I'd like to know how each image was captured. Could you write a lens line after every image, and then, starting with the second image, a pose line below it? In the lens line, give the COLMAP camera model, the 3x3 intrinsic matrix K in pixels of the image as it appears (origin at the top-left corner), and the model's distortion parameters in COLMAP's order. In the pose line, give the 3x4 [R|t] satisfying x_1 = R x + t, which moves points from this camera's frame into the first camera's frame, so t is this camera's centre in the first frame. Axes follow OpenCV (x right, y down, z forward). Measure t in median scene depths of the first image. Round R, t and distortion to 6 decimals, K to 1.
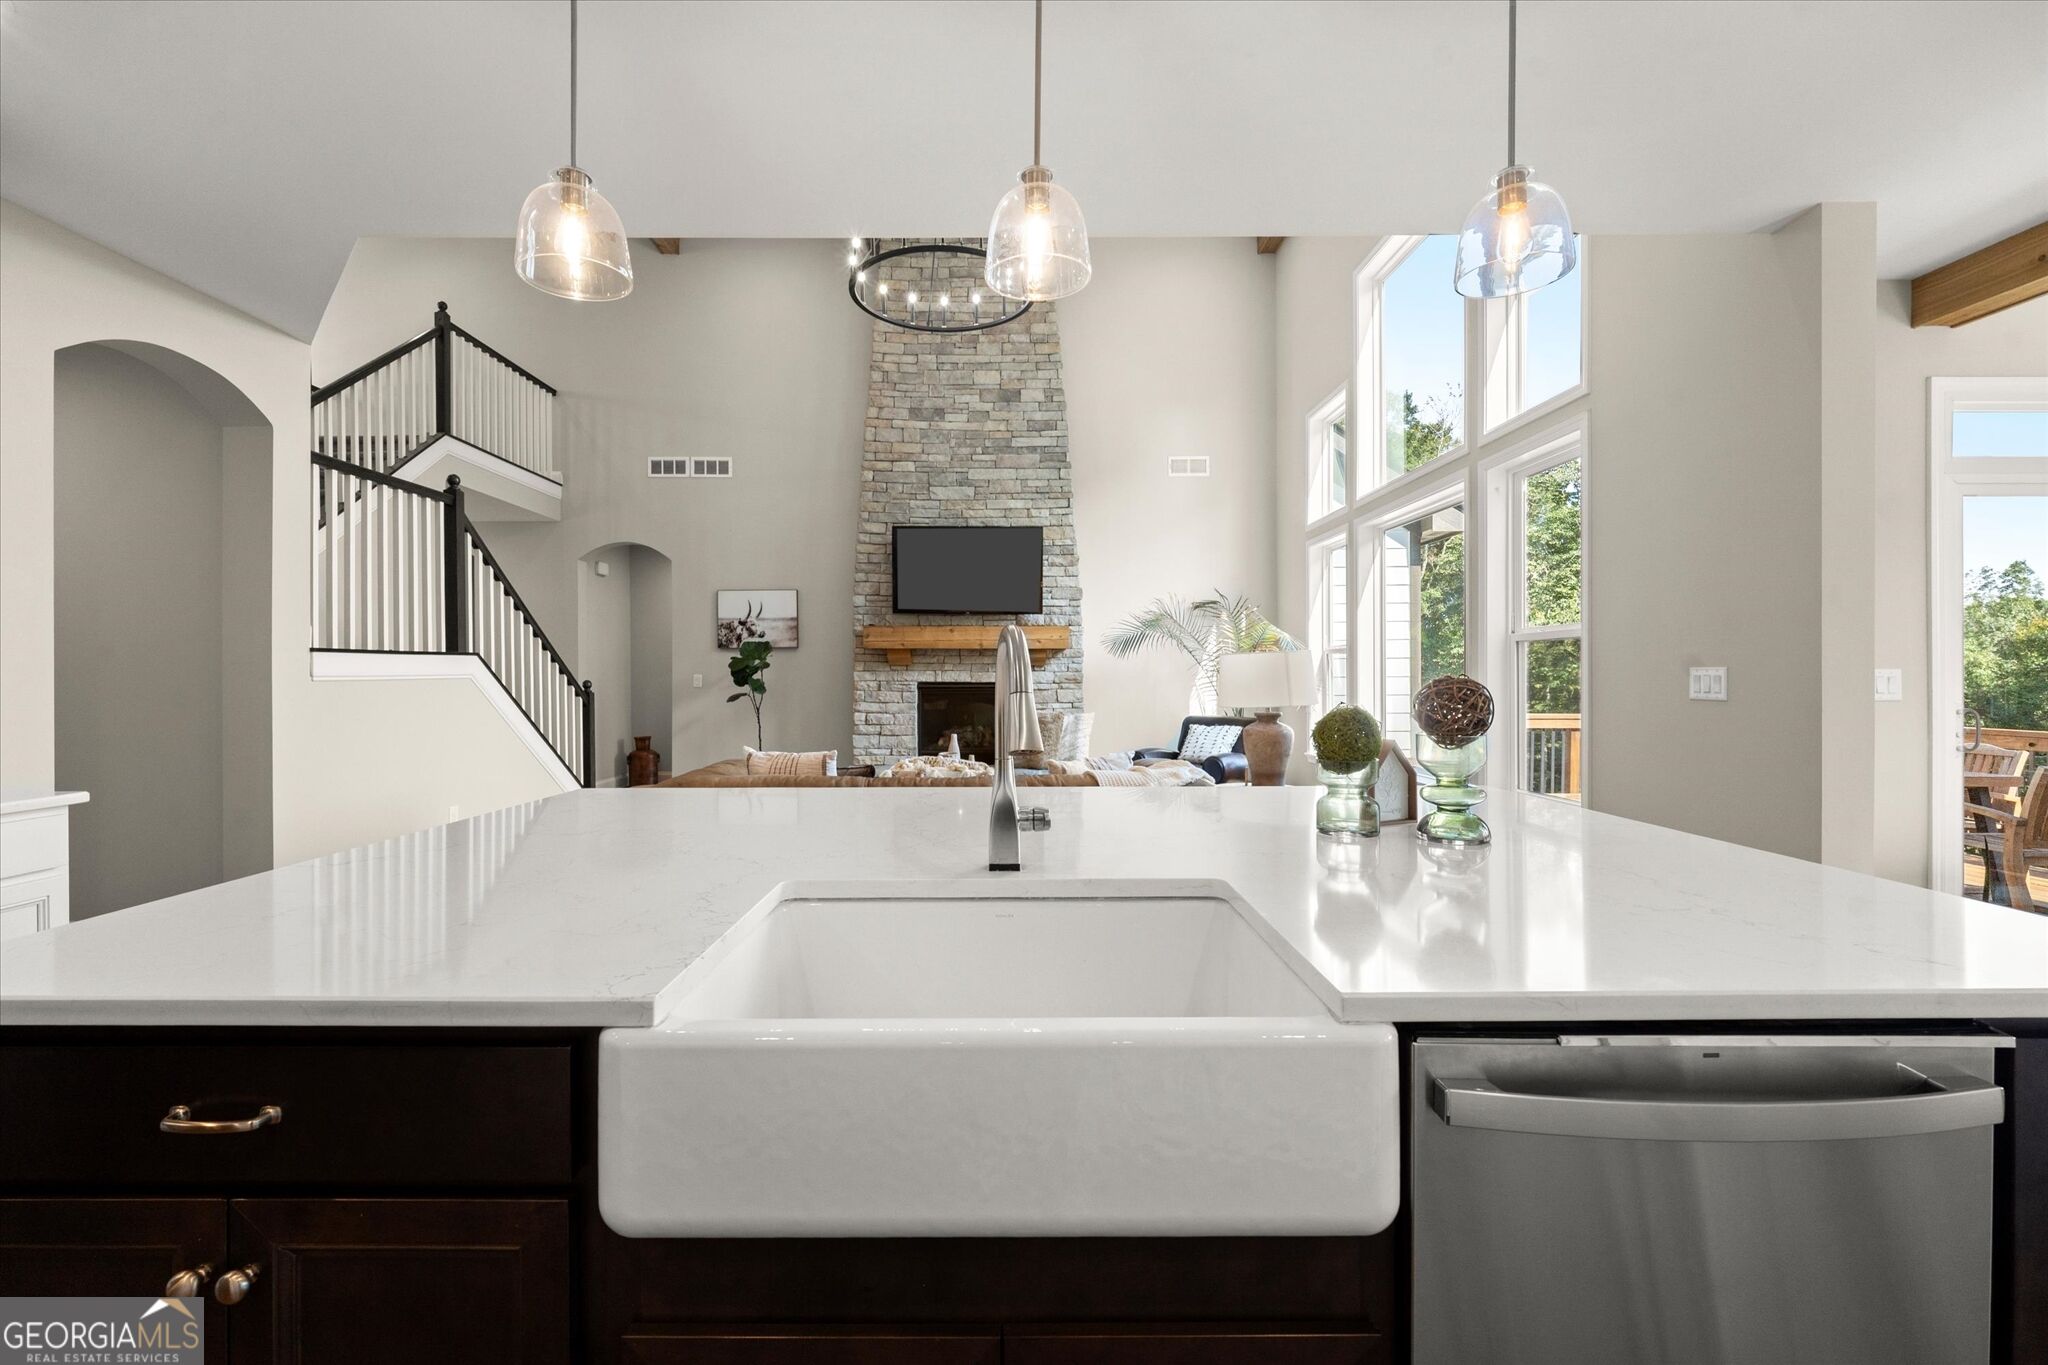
lens RADIAL K [[851.8, 0, 1023.9], [0, 851.8, 682.4], [0, 0, 1]] dist [0.014434, -0.004089]
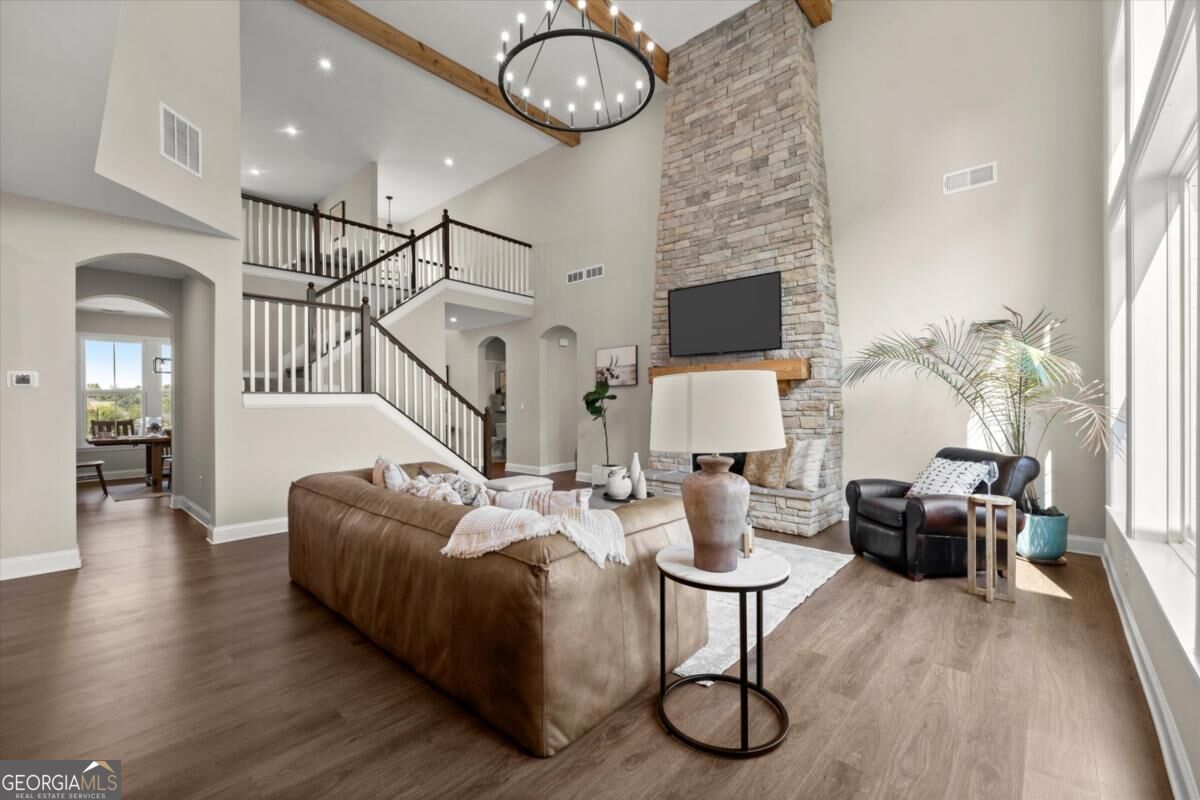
lens RADIAL K [[499.1, 0, 606.1], [0, 499.1, 402.5], [0, 0, 1]] dist [0.014434, -0.004089]
pose [[0.735131, -0.001805, -0.677922, 0.292692], [-0.003792, 0.999970, -0.006775, -0.004671], [0.677914, 0.007551, 0.735102, 0.358226]]
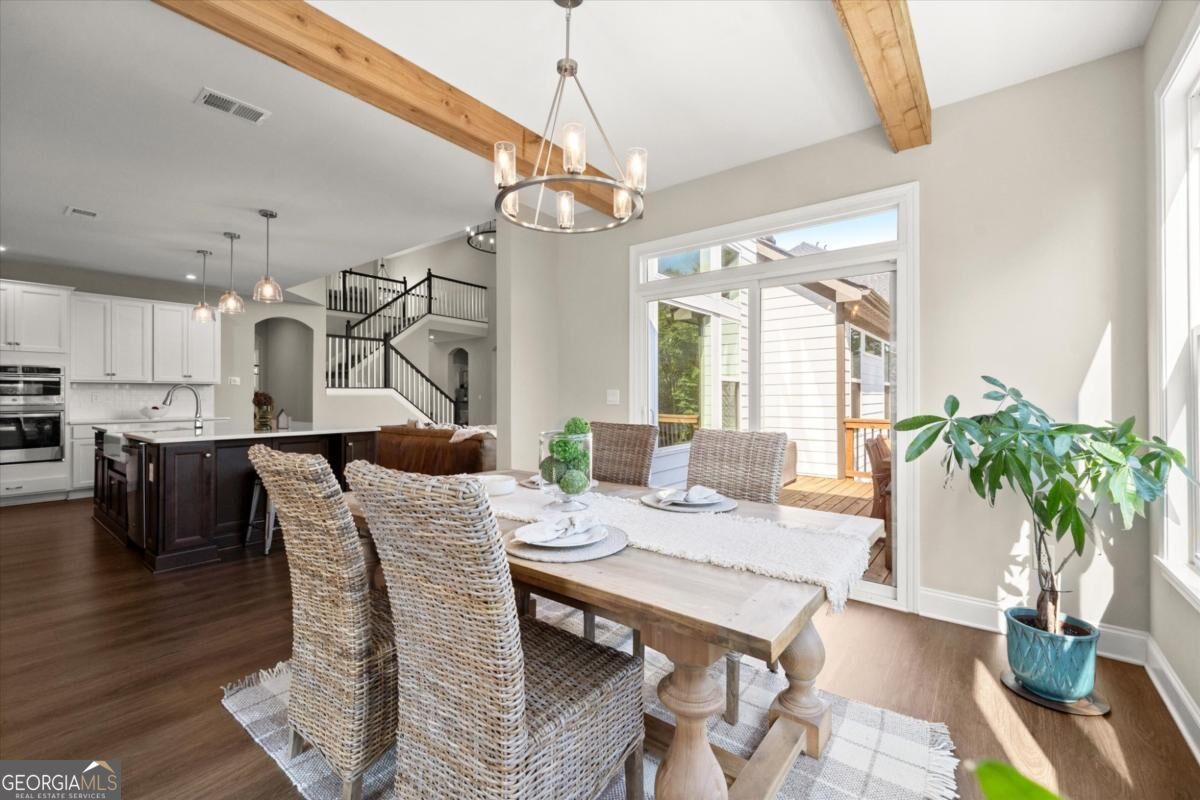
lens RADIAL K [[499.1, 0, 607.4], [0, 499.1, 389.3], [0, 0, 1]] dist [0.014434, -0.004089]
pose [[0.786310, -0.008523, -0.617774, 0.736066], [-0.005493, 0.999769, -0.020785, 0.004112], [0.617808, 0.019737, 0.786081, 0.025280]]
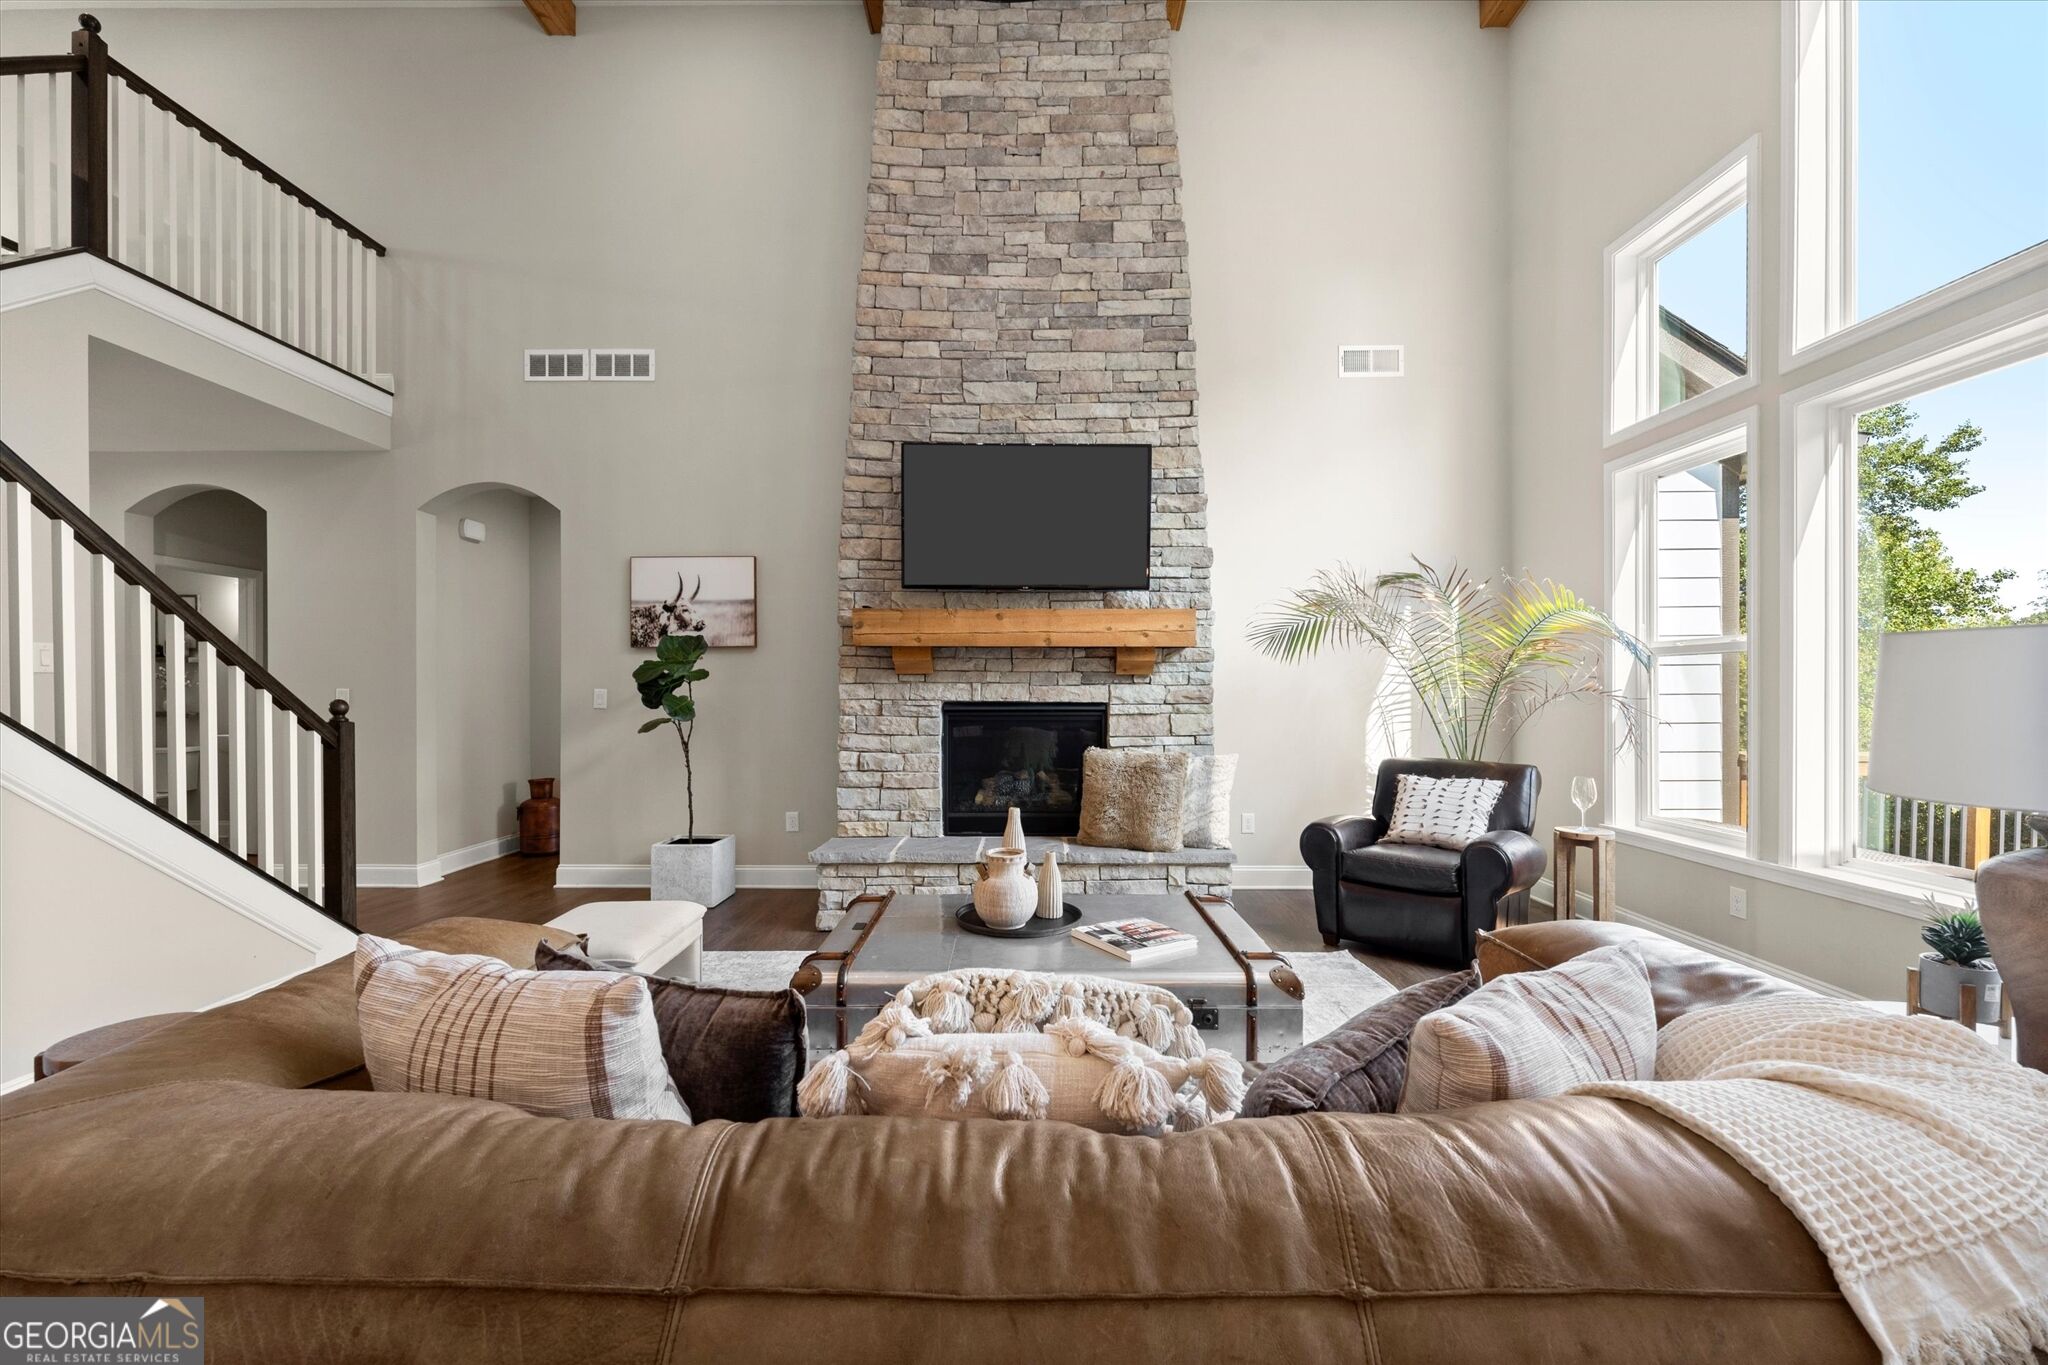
lens RADIAL K [[851.8, 0, 1025.0], [0, 851.8, 688.5], [0, 0, 1]] dist [0.014434, -0.004089]
pose [[0.999669, 0.002322, -0.025630, -0.050135], [-0.002542, 0.999960, -0.008544, -0.004941], [0.025609, 0.008607, 0.999635, 0.390888]]
